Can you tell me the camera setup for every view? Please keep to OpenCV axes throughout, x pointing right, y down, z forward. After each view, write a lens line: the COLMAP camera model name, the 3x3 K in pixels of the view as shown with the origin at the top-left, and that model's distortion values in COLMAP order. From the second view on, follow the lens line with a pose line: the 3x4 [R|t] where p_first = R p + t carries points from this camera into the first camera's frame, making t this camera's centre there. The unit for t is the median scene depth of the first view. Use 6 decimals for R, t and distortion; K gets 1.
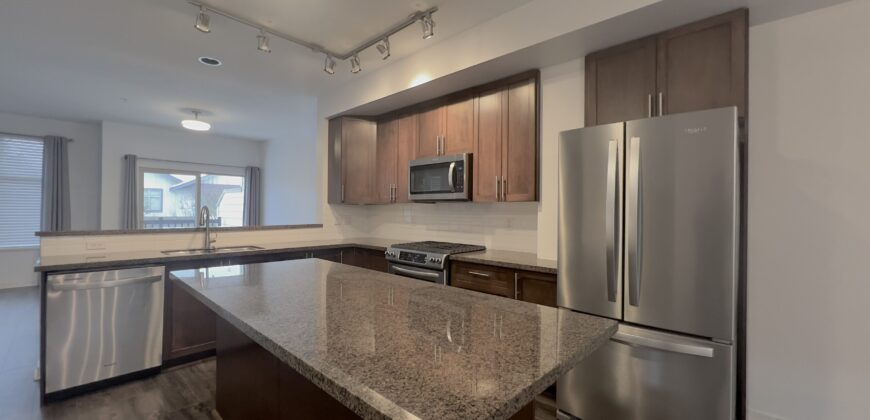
lens RADIAL K [[346.9, 0, 429.2], [0, 346.9, 210.9], [0, 0, 1]] dist [0.002618, 0.000036]
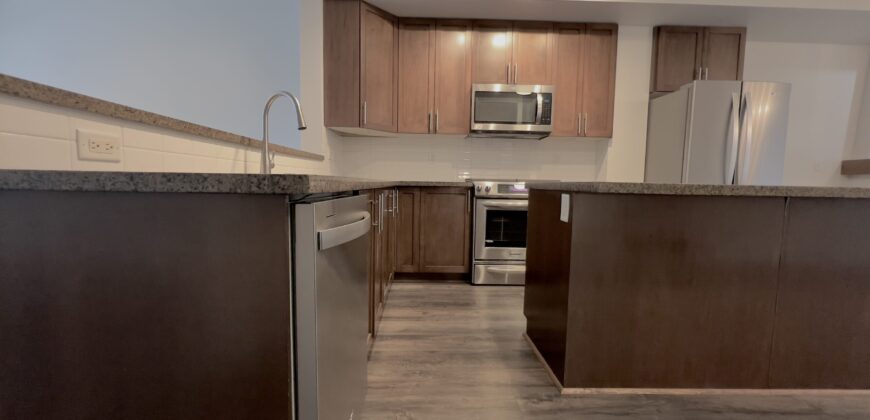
lens RADIAL K [[346.9, 0, 436.0], [0, 346.9, 210.1], [0, 0, 1]] dist [0.002618, 0.000036]
pose [[0.703324, -0.057012, 0.708580, -0.825392], [-0.016259, 0.995228, 0.096214, 0.097116], [-0.710684, -0.079191, 0.699041, 0.467369]]
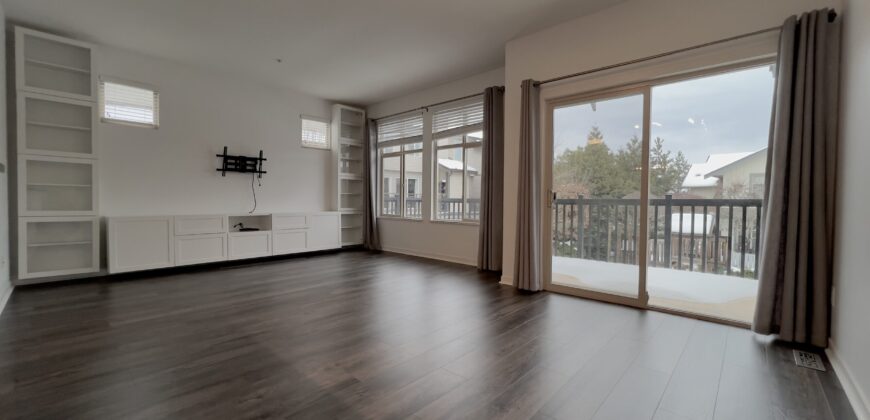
lens RADIAL K [[346.9, 0, 437.3], [0, 346.9, 209.8], [0, 0, 1]] dist [0.002618, 0.000036]
pose [[0.023312, 0.016254, -0.999596, -0.442053], [-0.007680, 0.999841, 0.016079, 0.096041], [0.999699, 0.007302, 0.023433, 1.445195]]
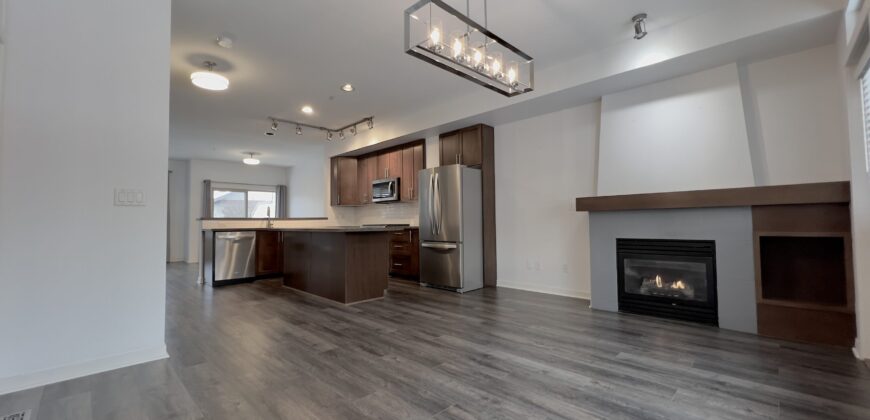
lens RADIAL K [[346.9, 0, 430.6], [0, 346.9, 210.7], [0, 0, 1]] dist [0.002618, 0.000036]
pose [[0.999444, -0.022417, -0.024686, 0.329012], [0.021549, 0.999160, -0.034864, 0.096953], [0.025447, 0.034312, 0.999087, -0.949599]]
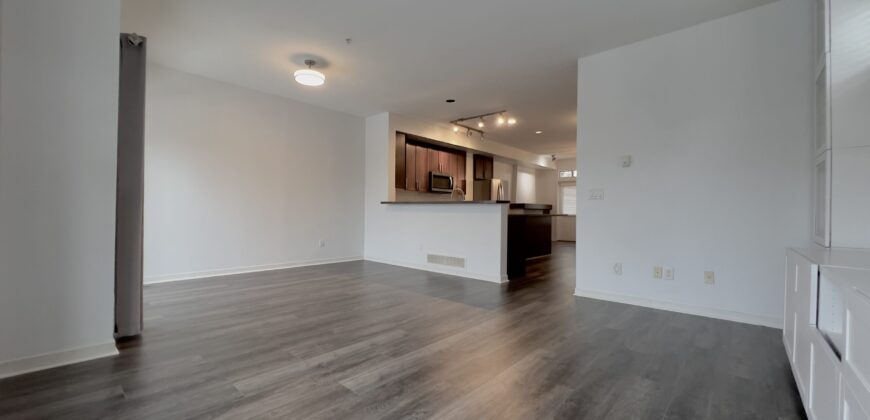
lens RADIAL K [[346.9, 0, 434.8], [0, 346.9, 211.3], [0, 0, 1]] dist [0.002618, 0.000036]
pose [[-0.024436, -0.003252, 0.999696, -2.344010], [-0.013301, 0.999907, 0.002927, 0.094675], [-0.999613, -0.013225, -0.024477, 1.130286]]
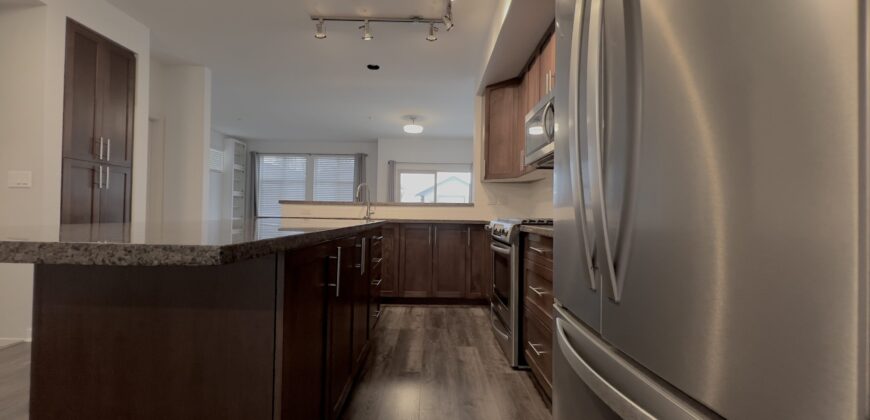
lens RADIAL K [[346.9, 0, 433.7], [0, 346.9, 212.0], [0, 0, 1]] dist [0.002618, 0.000036]
pose [[0.695235, -0.001389, -0.718781, 0.404160], [-0.010825, 0.999864, -0.012402, 0.096901], [0.718701, 0.016403, 0.695126, 0.309315]]
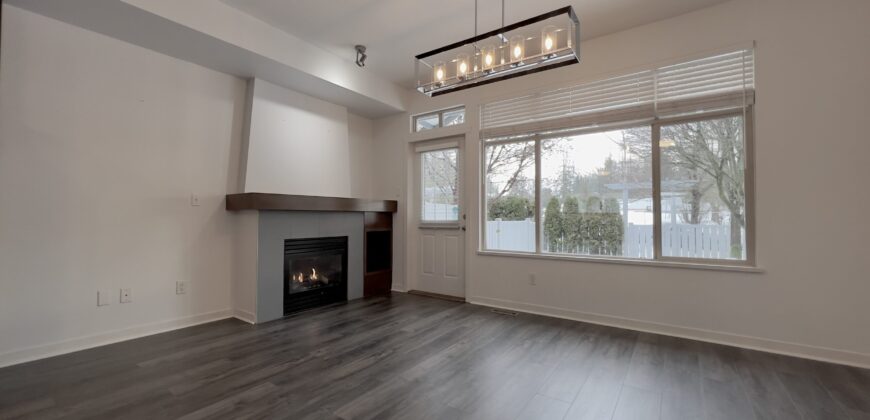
lens RADIAL K [[346.9, 0, 432.5], [0, 346.9, 213.1], [0, 0, 1]] dist [0.002618, 0.000036]
pose [[-0.139715, 0.002157, 0.990189, -0.211203], [-0.005814, 0.999979, -0.002998, 0.079204], [-0.990175, -0.006176, -0.139700, -0.124017]]
